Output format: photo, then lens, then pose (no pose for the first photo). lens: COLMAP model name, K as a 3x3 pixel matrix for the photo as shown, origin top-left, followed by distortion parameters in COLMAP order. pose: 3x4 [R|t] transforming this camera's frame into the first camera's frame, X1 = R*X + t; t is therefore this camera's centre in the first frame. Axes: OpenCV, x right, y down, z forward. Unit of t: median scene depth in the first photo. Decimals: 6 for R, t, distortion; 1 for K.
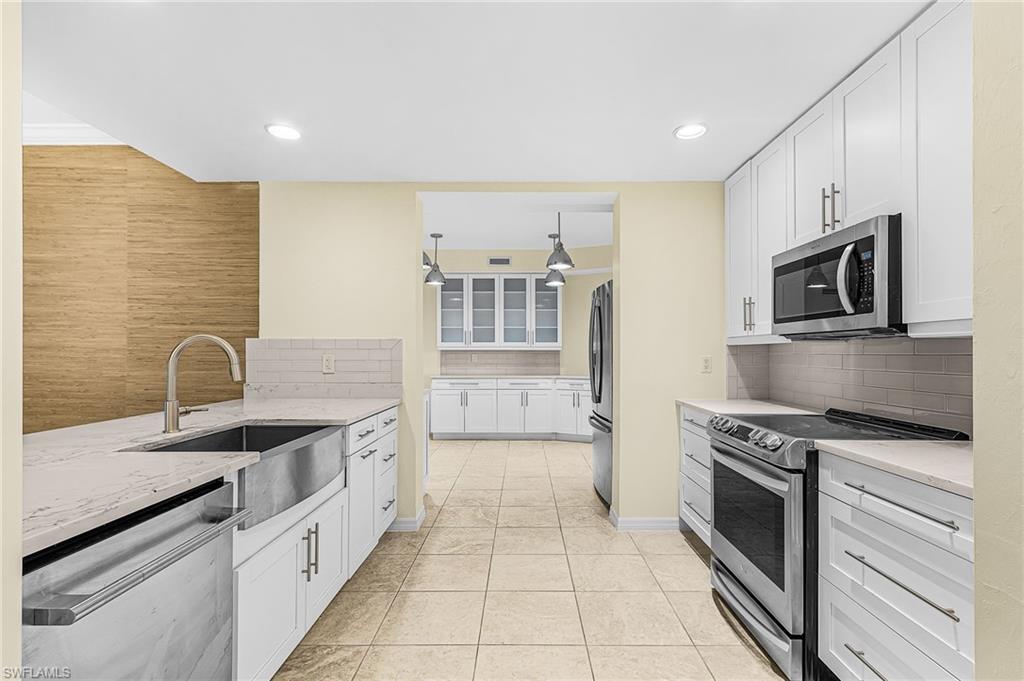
lens RADIAL K [[480.1, 0, 517.2], [0, 480.1, 349.3], [0, 0, 1]] dist [0.008768, -0.000859]
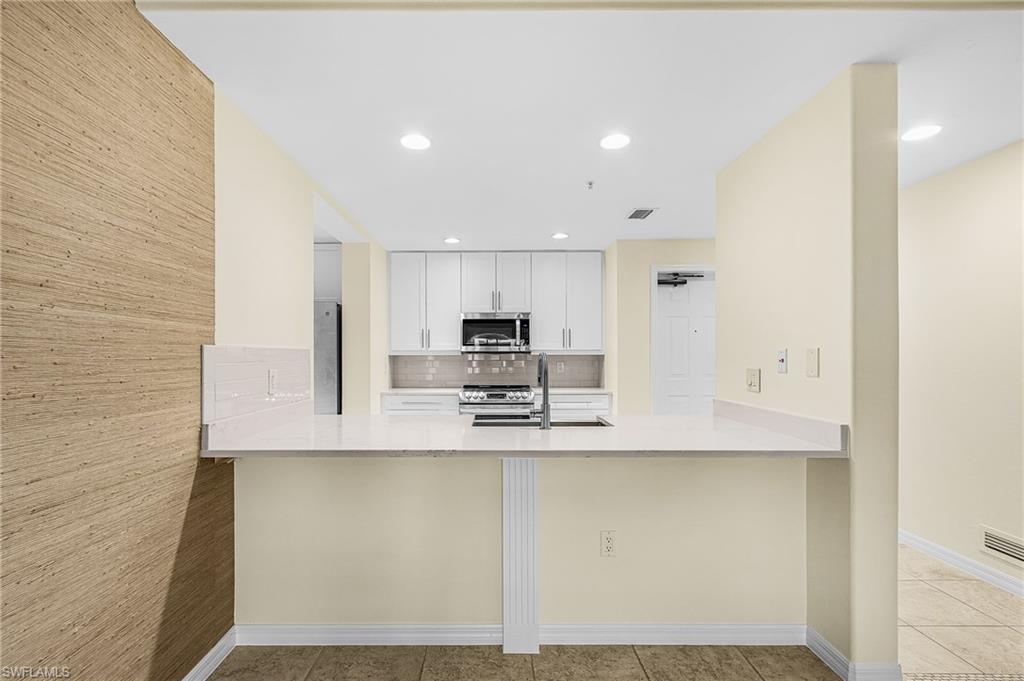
lens RADIAL K [[480.1, 0, 503.5], [0, 480.1, 352.8], [0, 0, 1]] dist [0.008768, -0.000859]
pose [[-0.031430, 0.003516, 0.999500, -1.145342], [-0.003472, 0.999987, -0.003627, -0.012532], [-0.999500, -0.003584, -0.031418, 0.658047]]
